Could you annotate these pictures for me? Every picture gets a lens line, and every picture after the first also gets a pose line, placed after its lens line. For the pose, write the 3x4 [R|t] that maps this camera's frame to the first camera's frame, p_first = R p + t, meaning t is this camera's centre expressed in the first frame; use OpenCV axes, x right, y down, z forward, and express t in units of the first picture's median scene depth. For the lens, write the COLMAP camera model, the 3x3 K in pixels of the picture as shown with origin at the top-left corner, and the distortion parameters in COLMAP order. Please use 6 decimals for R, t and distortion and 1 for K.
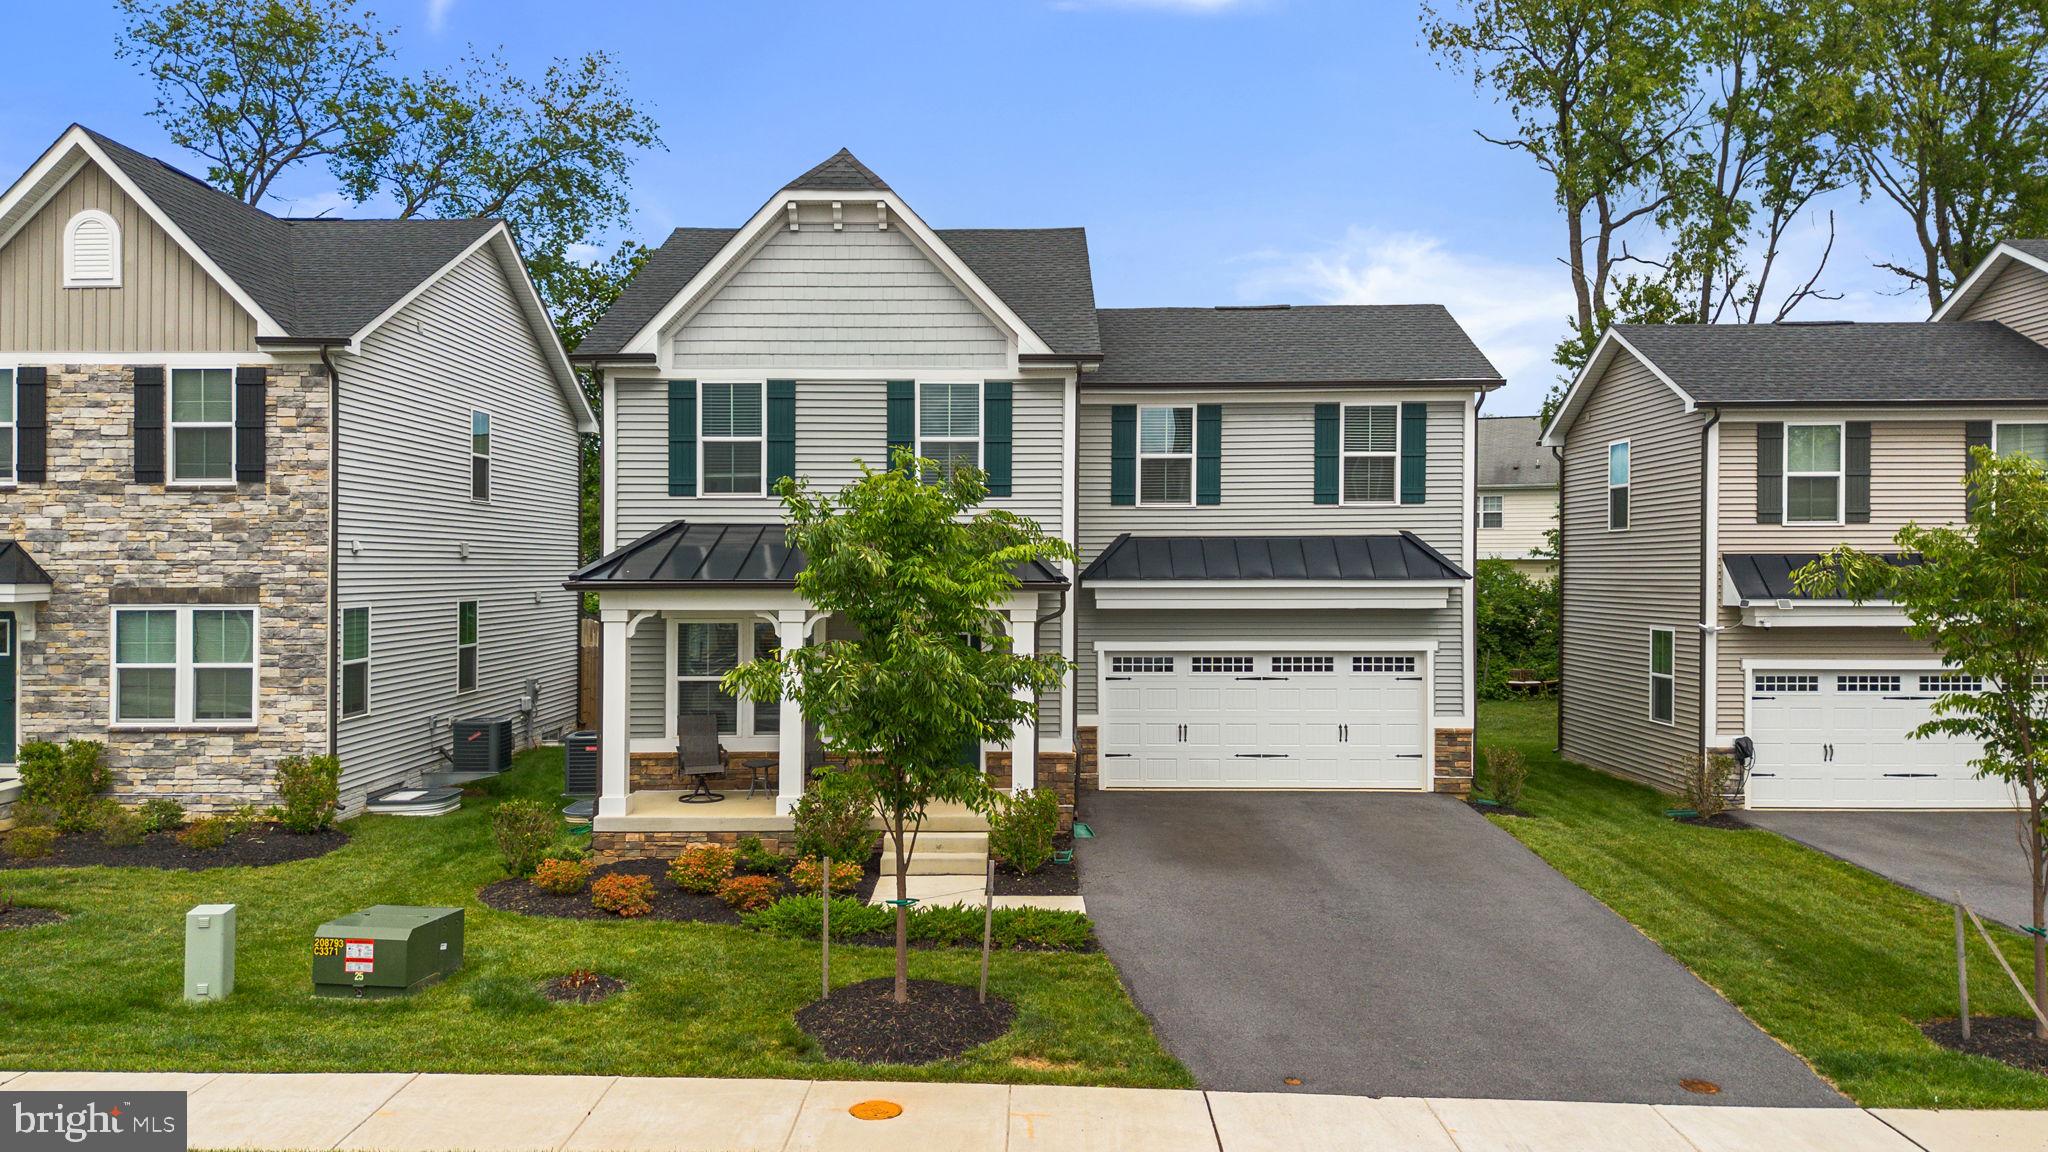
lens RADIAL K [[1456.2, 0, 1018.5], [0, 1456.2, 533.9], [0, 0, 1]] dist [0.044645, -0.000575]
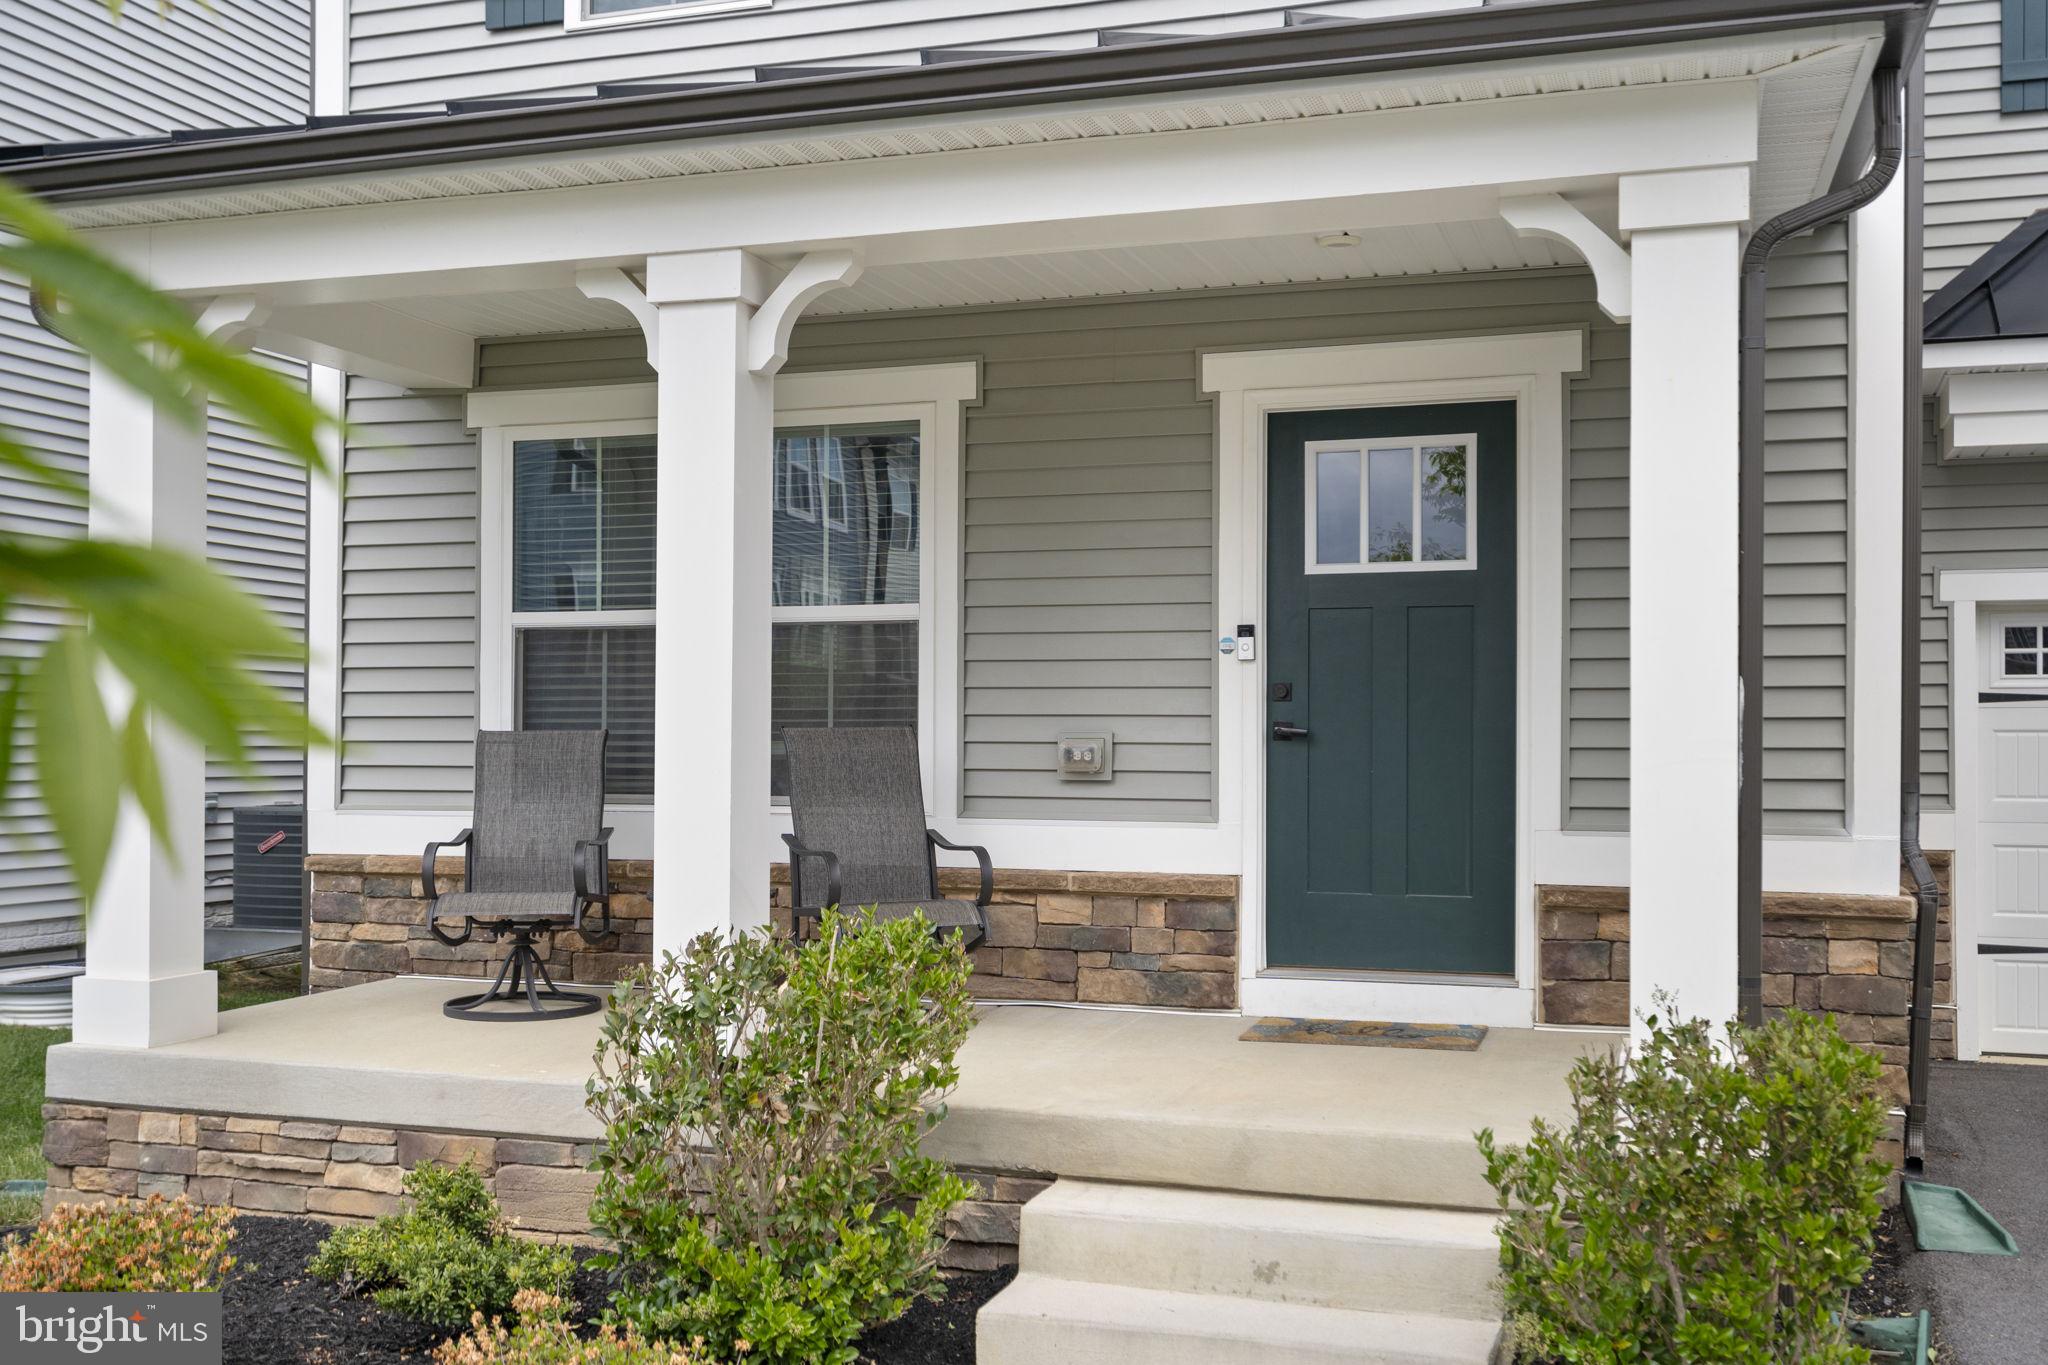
lens RADIAL K [[2005.4, 0, 1024.0], [0, 2005.4, 682.5], [0, 0, 1]] dist [0.008524, 0.009111]
pose [[0.947936, -0.005829, -0.318408, 0.004909], [0.003852, 0.999969, -0.006839, 0.115713], [0.318439, 0.005256, 0.947929, 0.630645]]
